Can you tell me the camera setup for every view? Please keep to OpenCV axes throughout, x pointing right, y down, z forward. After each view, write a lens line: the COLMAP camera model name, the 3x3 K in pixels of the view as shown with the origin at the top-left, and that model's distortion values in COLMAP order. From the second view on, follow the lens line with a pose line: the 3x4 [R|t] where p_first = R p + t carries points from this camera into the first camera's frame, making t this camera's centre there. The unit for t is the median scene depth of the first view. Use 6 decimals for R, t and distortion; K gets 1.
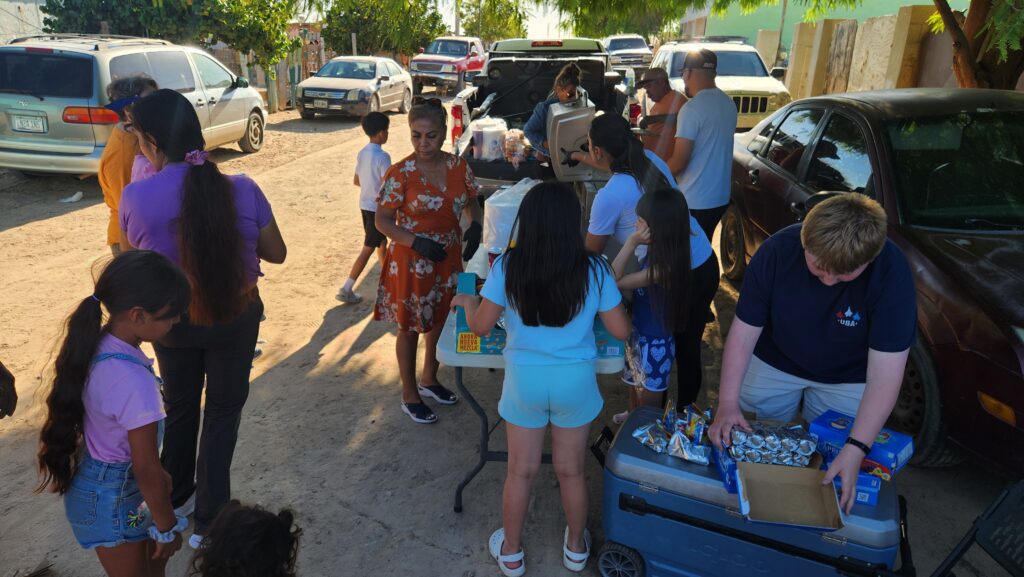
lens RADIAL K [[686.3, 0, 512.0], [0, 686.3, 288.5], [0, 0, 1]] dist [0.080480, -0.062420]
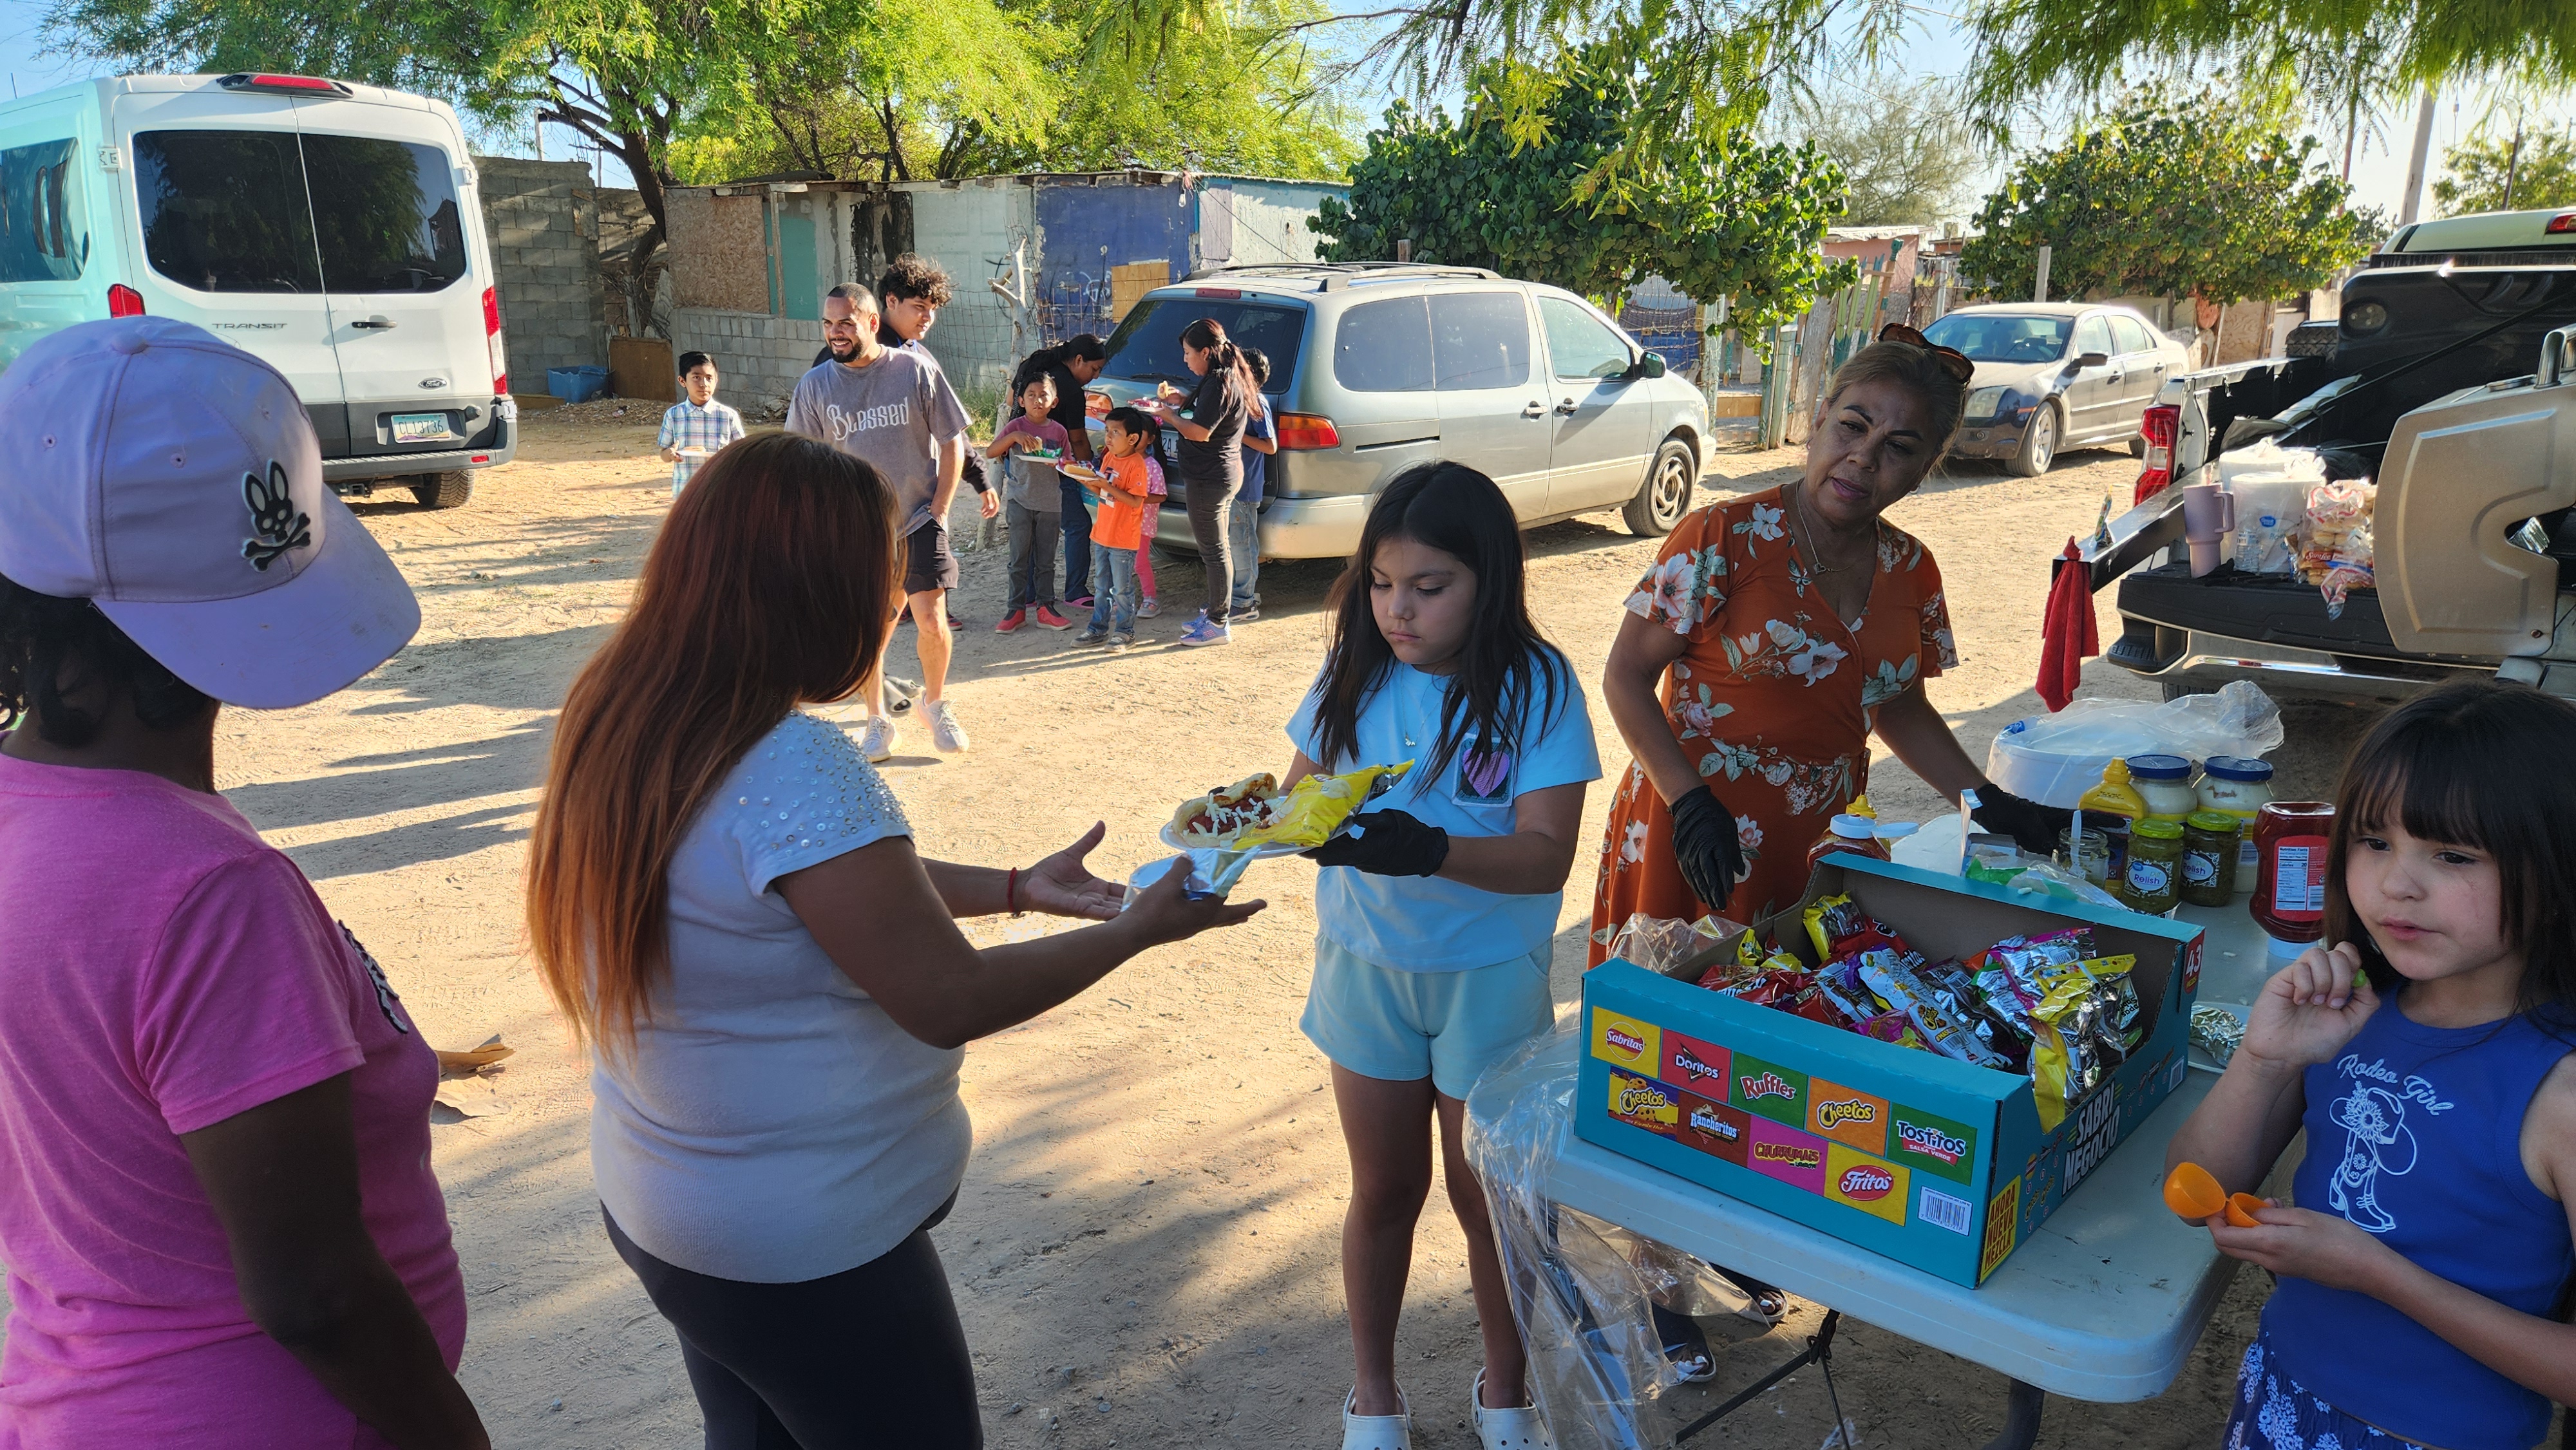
lens RADIAL K [[1733.9, 0, 1297.2], [0, 1733.9, 738.8], [0, 0, 1]] dist [0.091721, -0.092712]
pose [[0.797695, 0.123121, -0.590360, 0.068593], [-0.179252, 0.983100, -0.037177, -0.006720], [0.575806, 0.135479, 0.806284, 0.085088]]
